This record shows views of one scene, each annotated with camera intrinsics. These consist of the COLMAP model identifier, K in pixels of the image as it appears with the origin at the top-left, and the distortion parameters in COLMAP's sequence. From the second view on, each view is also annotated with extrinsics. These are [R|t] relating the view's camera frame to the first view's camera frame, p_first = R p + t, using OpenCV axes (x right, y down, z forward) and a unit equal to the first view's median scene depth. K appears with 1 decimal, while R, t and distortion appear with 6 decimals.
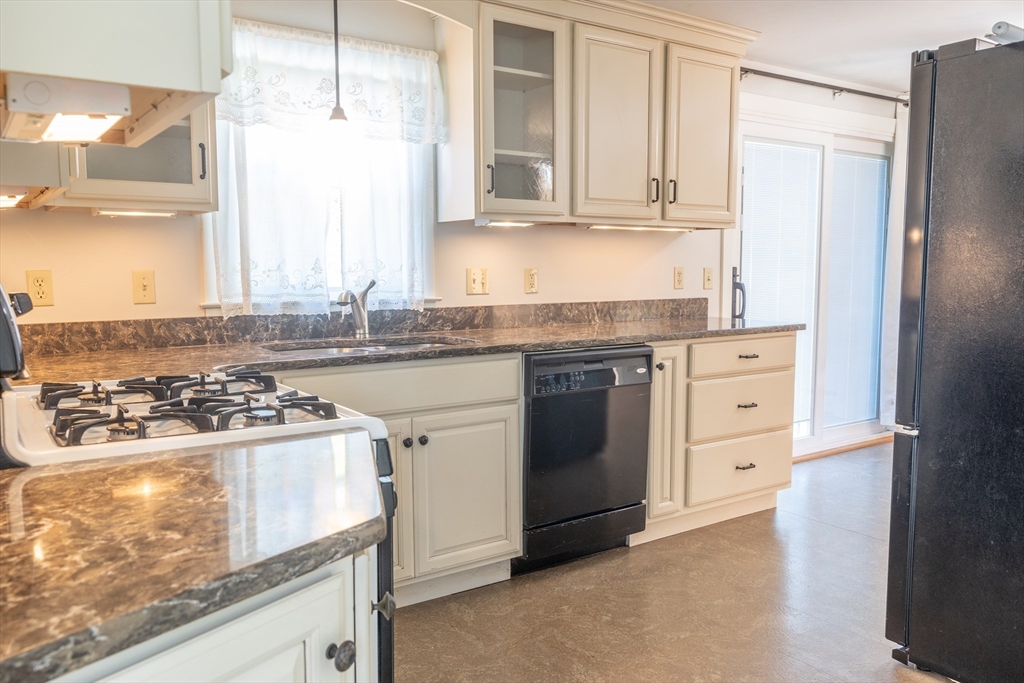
lens RADIAL K [[817.6, 0, 512.0], [0, 817.6, 341.5], [0, 0, 1]] dist [0.001079, 0.000003]
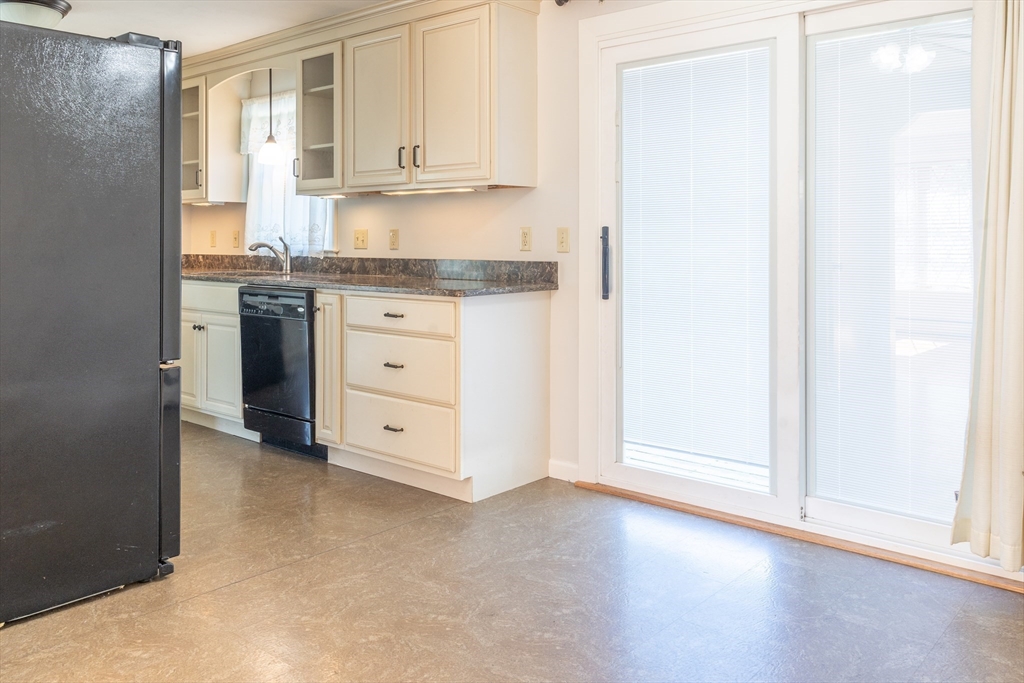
lens RADIAL K [[842.5, 0, 512.9], [0, 842.5, 256.2], [0, 0, 1]] dist [0.001495, 0.005386]
pose [[0.234685, 0.022765, -0.971805, 1.389764], [-0.091016, 0.995848, 0.001348, -0.071811], [0.967801, 0.088134, 0.235783, 0.937788]]
